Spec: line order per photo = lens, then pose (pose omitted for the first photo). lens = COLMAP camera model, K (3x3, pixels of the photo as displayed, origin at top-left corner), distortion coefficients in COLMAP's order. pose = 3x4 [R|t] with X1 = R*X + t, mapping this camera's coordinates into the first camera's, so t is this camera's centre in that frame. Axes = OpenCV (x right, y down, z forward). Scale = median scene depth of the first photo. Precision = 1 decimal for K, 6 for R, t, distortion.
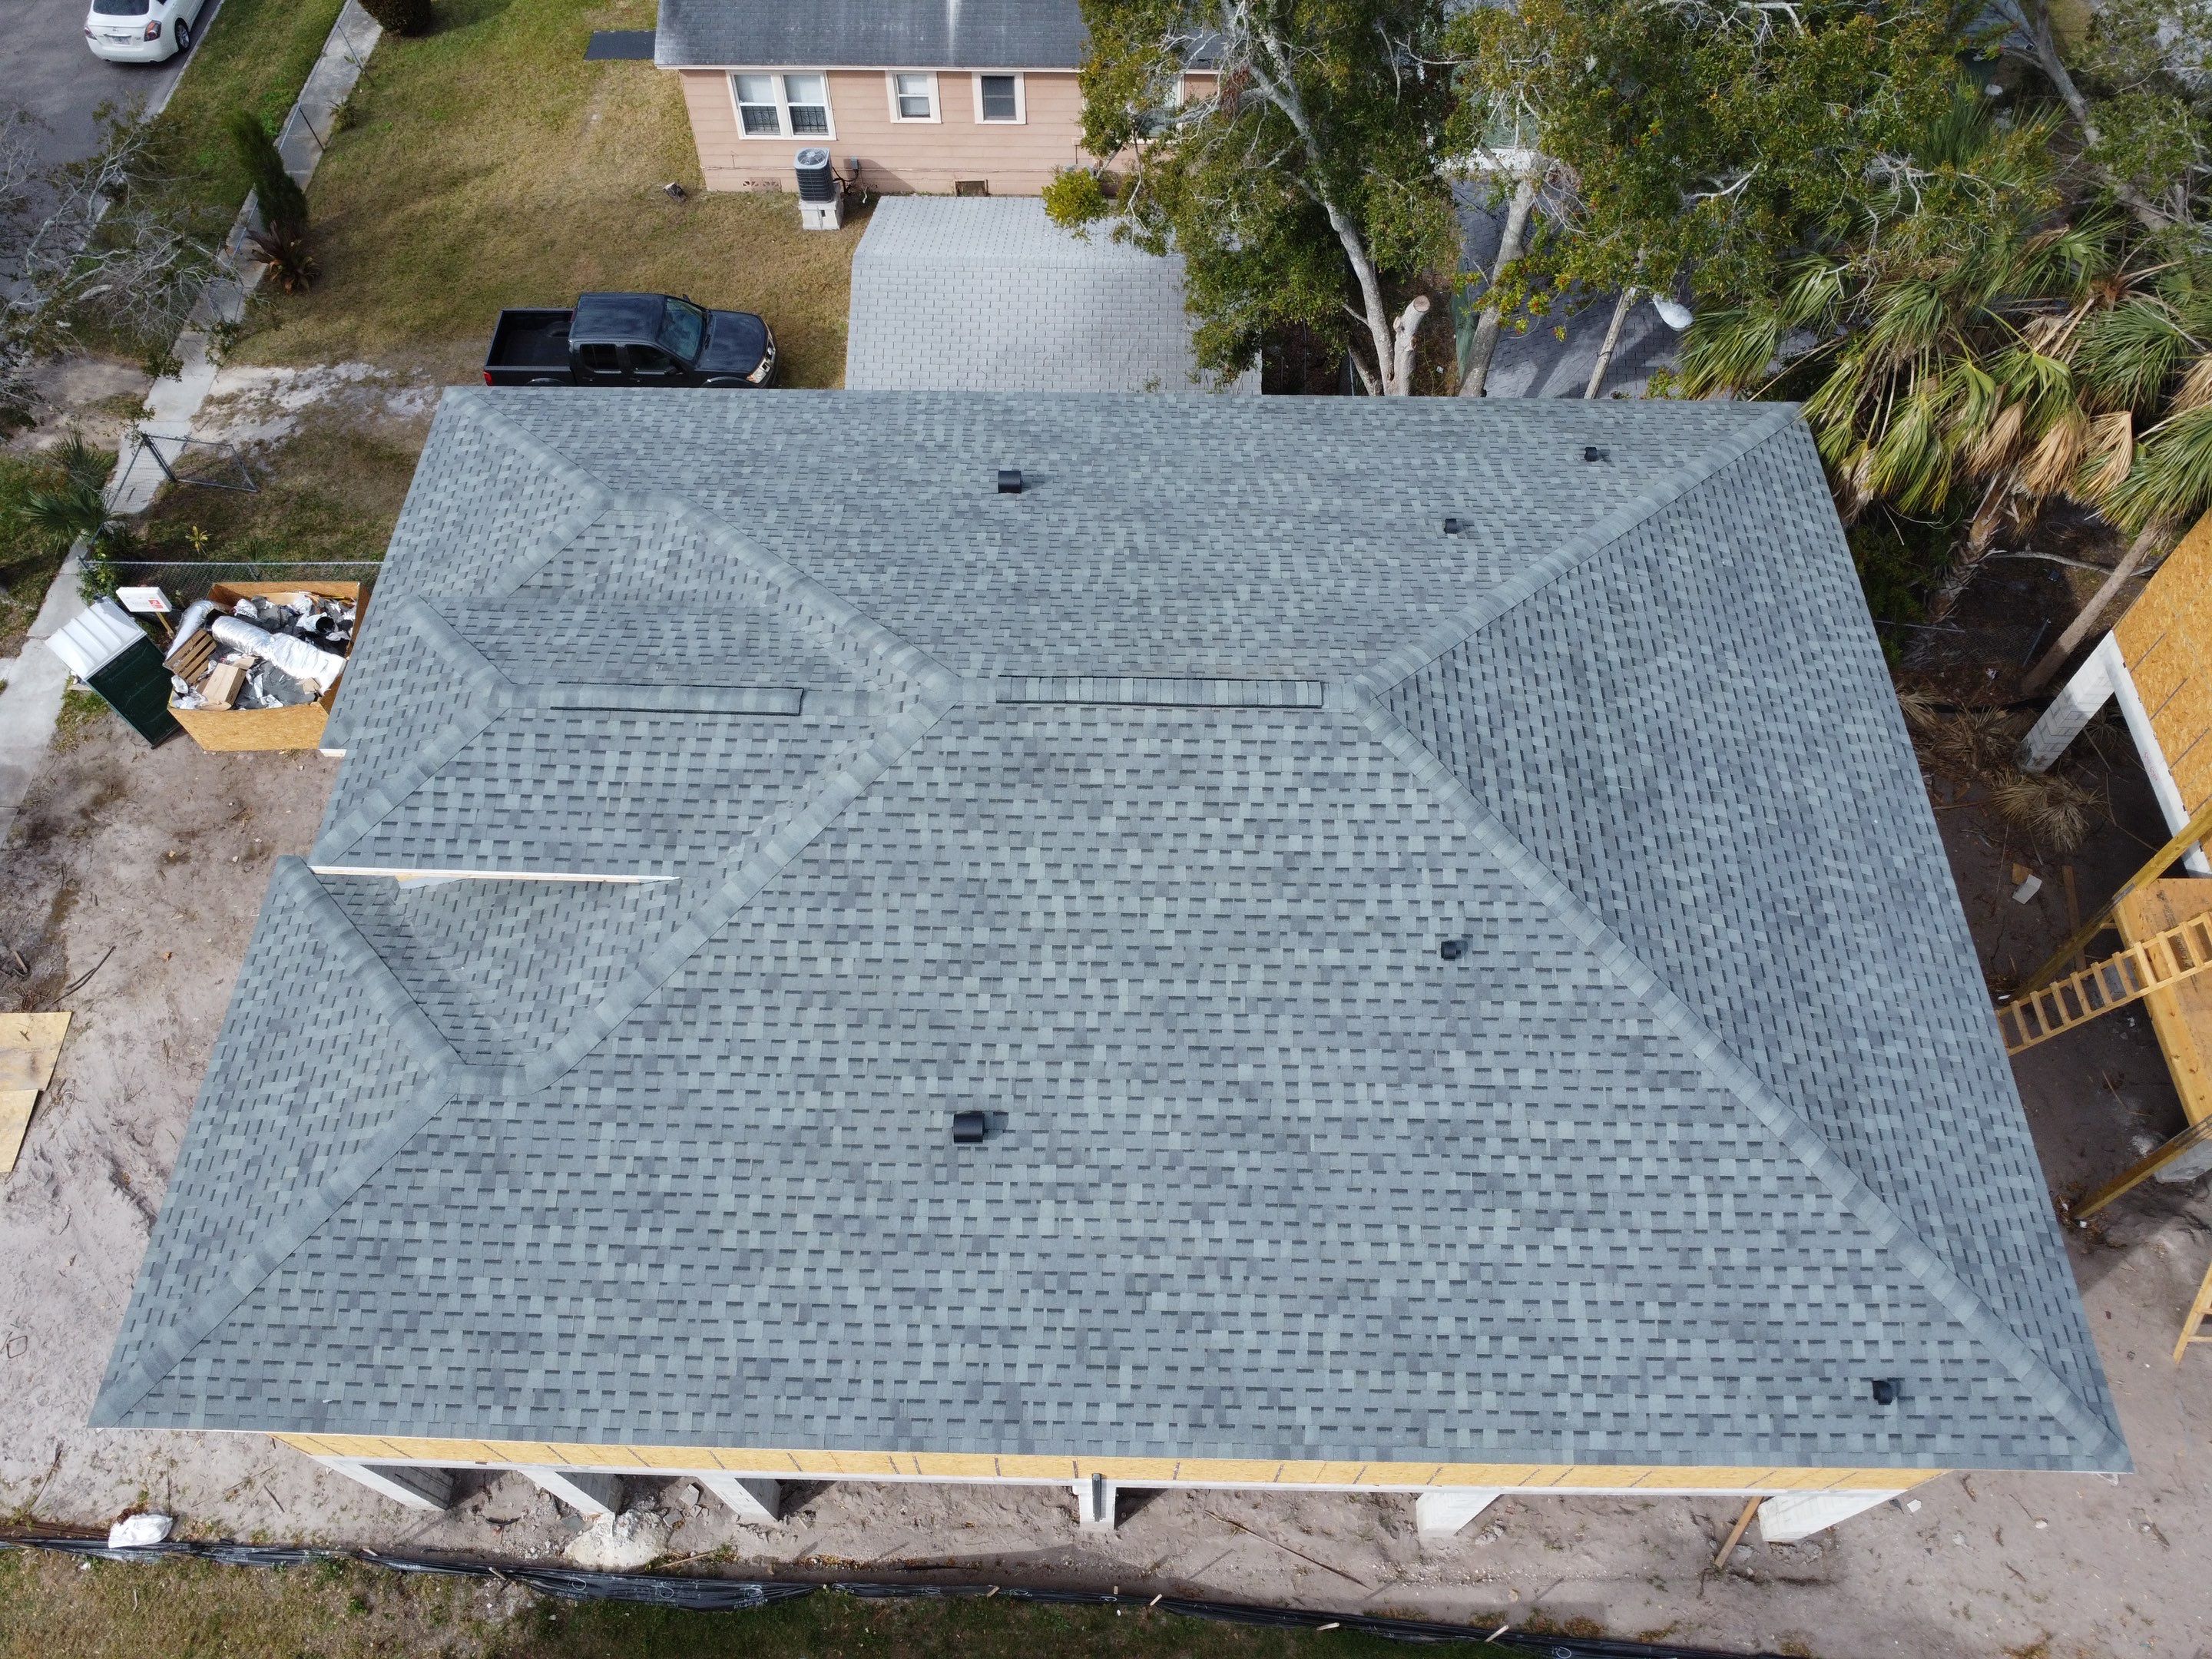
lens RADIAL K [[1601.9, 0, 1093.8], [0, 1601.9, 820.6], [0, 0, 1]] dist [-0.024321, -0.013813]
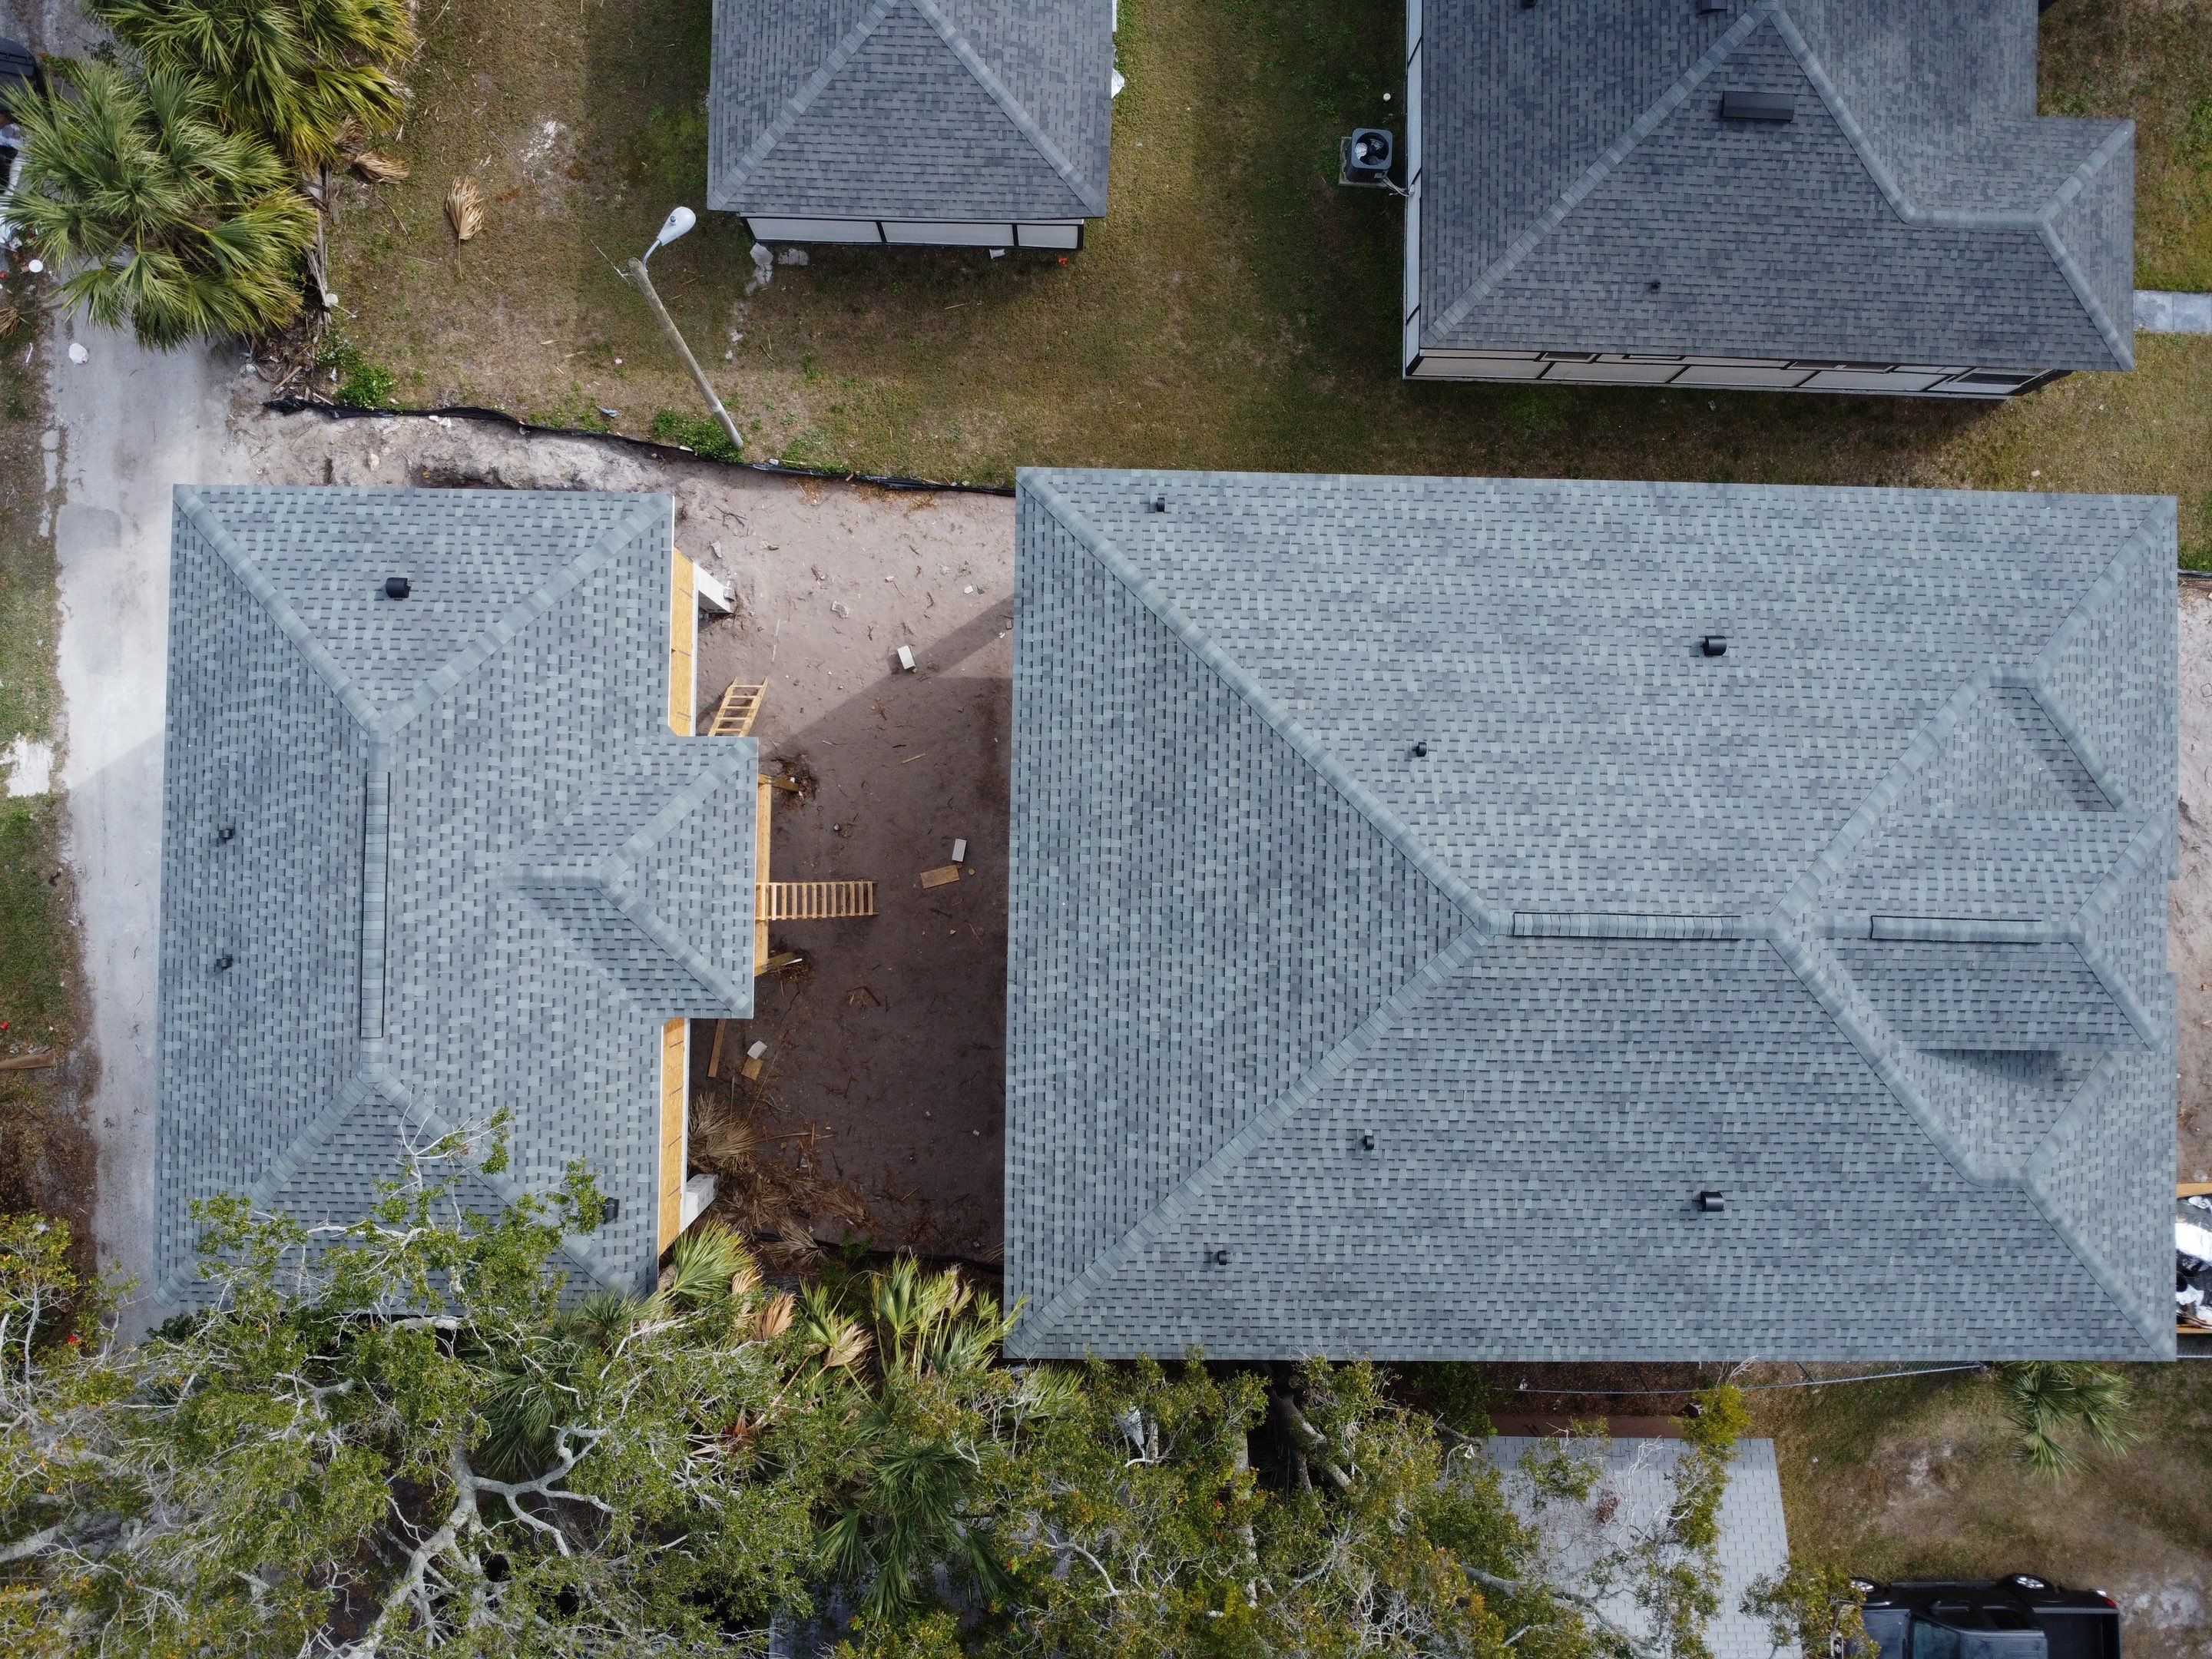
lens RADIAL K [[1601.9, 0, 1095.8], [0, 1601.9, 818.5], [0, 0, 1]] dist [-0.024321, -0.013813]
pose [[-0.999748, 0.005300, -0.021821, 0.535153], [-0.016625, -0.827930, 0.560585, -0.776870], [-0.015095, 0.560807, 0.827809, -0.205458]]
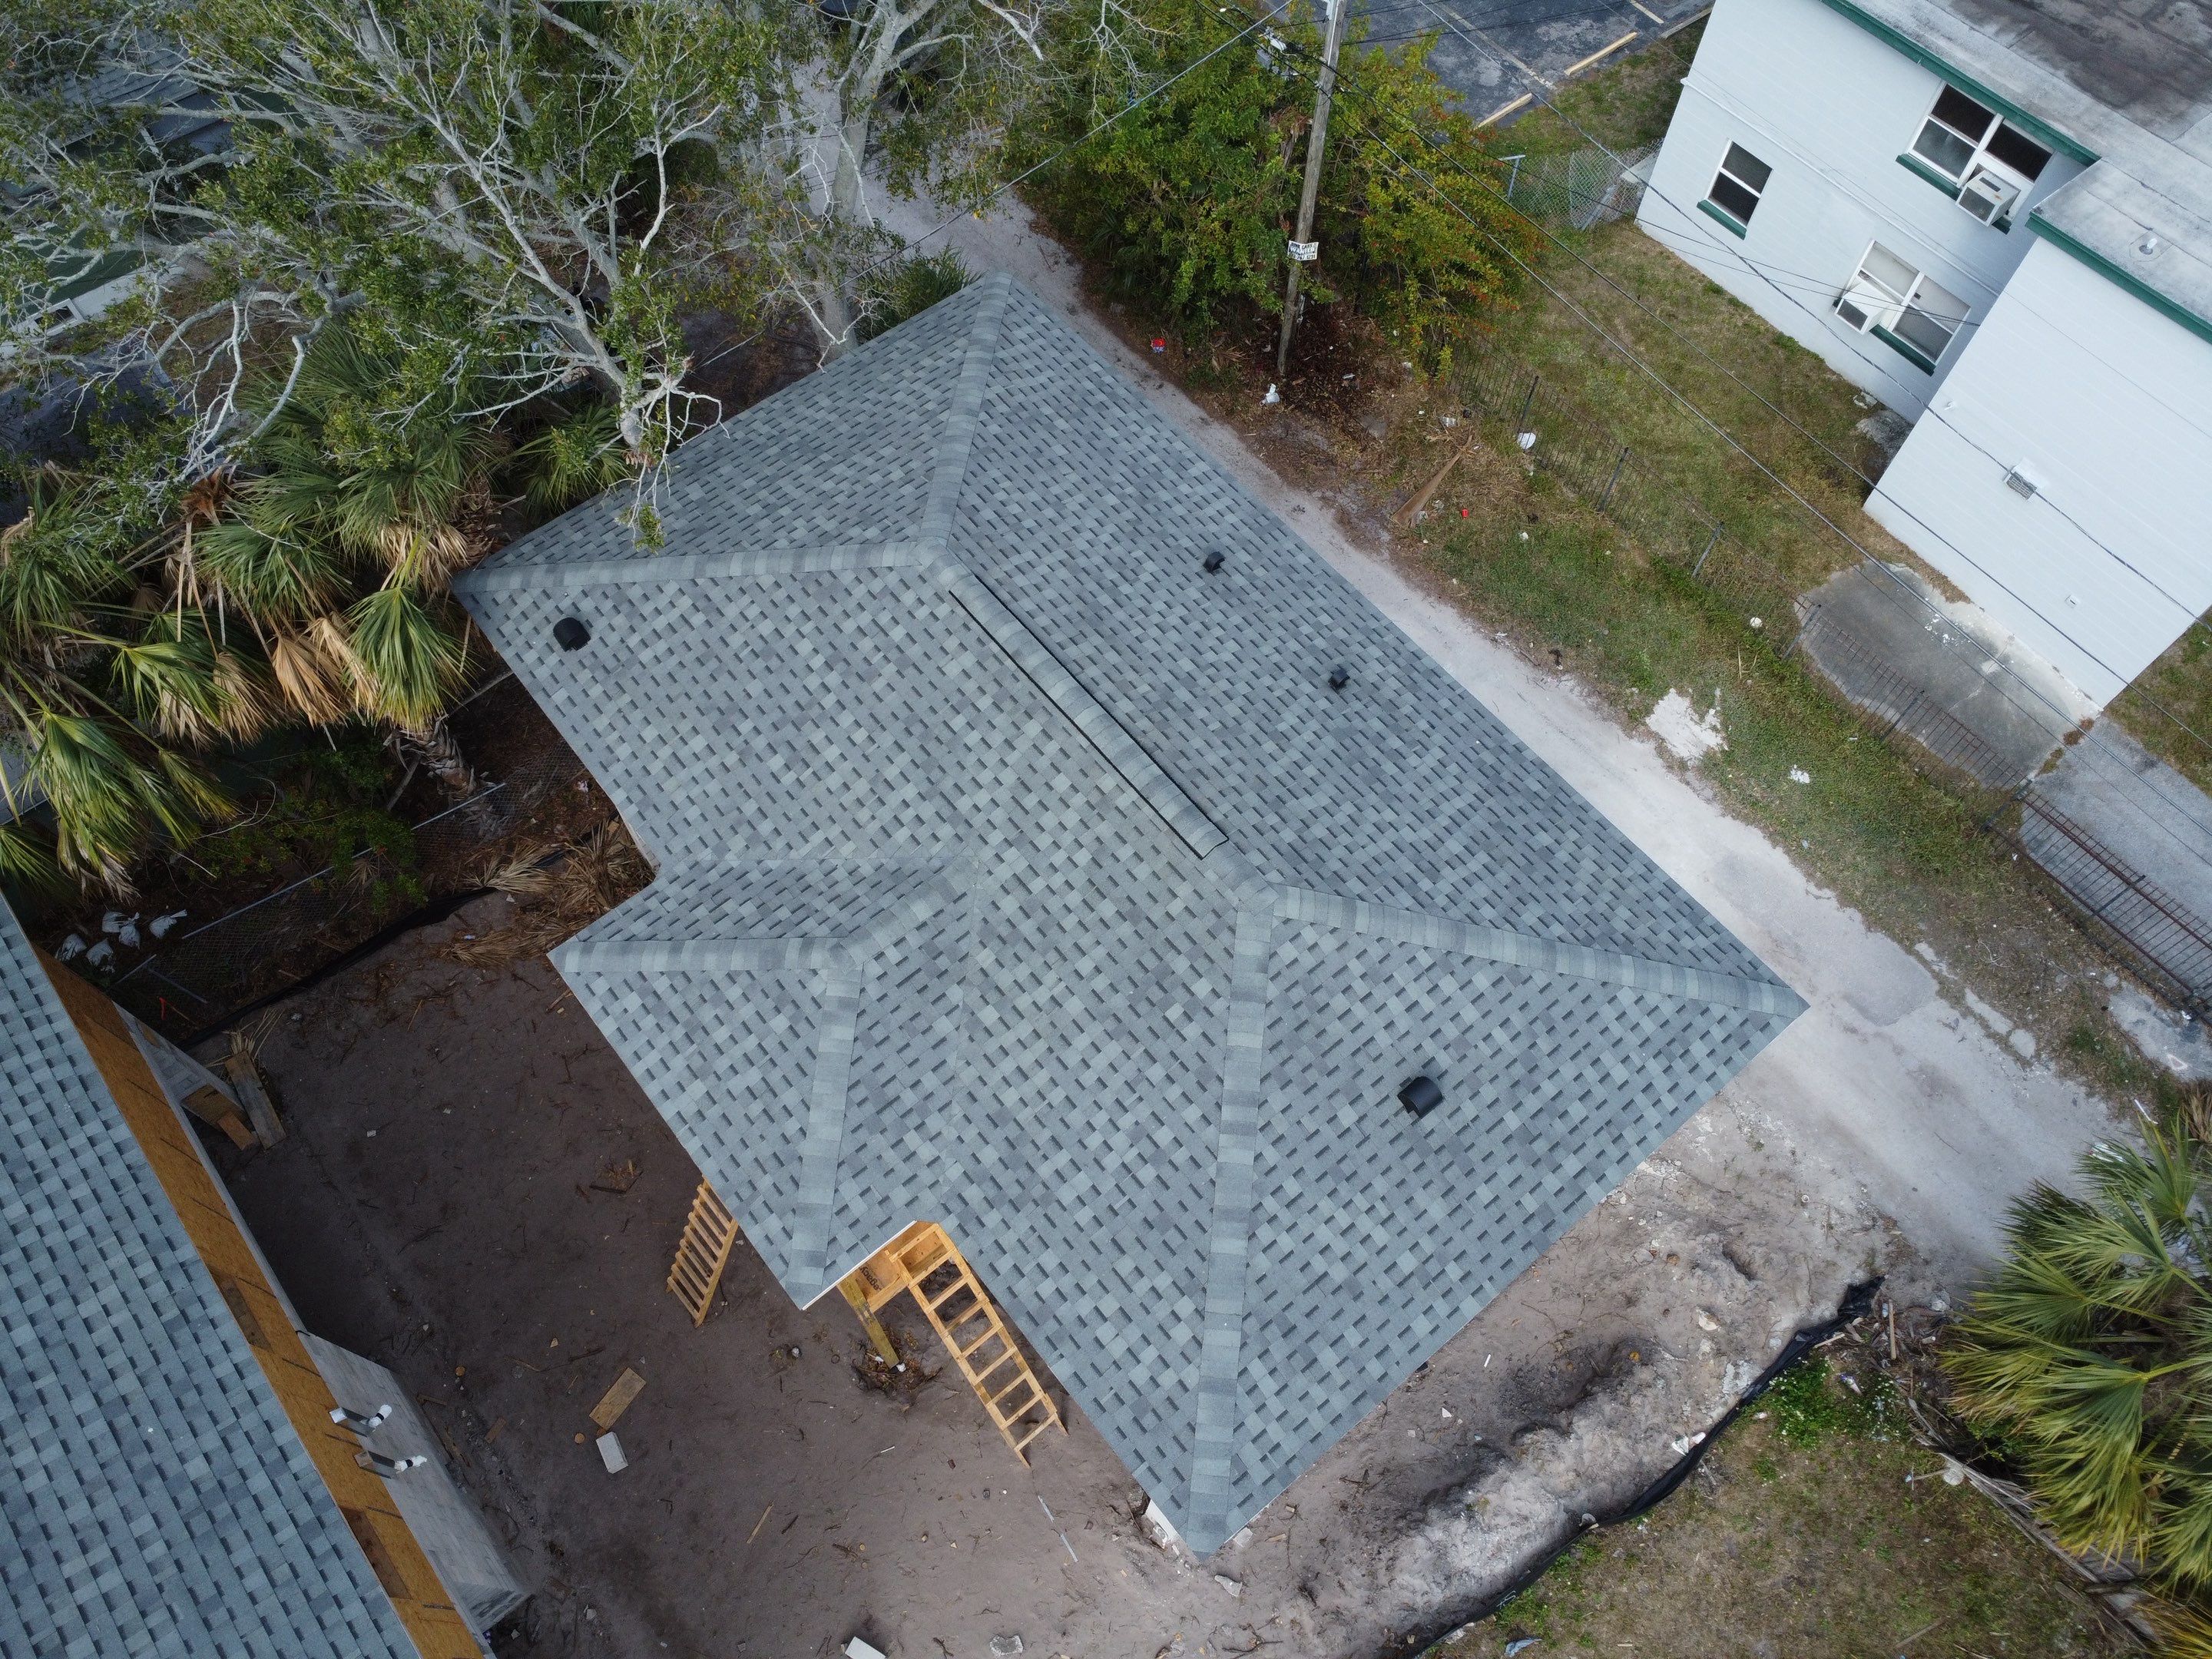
lens RADIAL K [[1601.9, 0, 1094.6], [0, 1601.9, 818.8], [0, 0, 1]] dist [-0.024321, -0.013813]
pose [[0.760311, -0.565406, 0.319756, 0.817561], [0.537114, 0.824075, 0.180025, -0.142403], [-0.365290, 0.034871, 0.930241, 0.150357]]
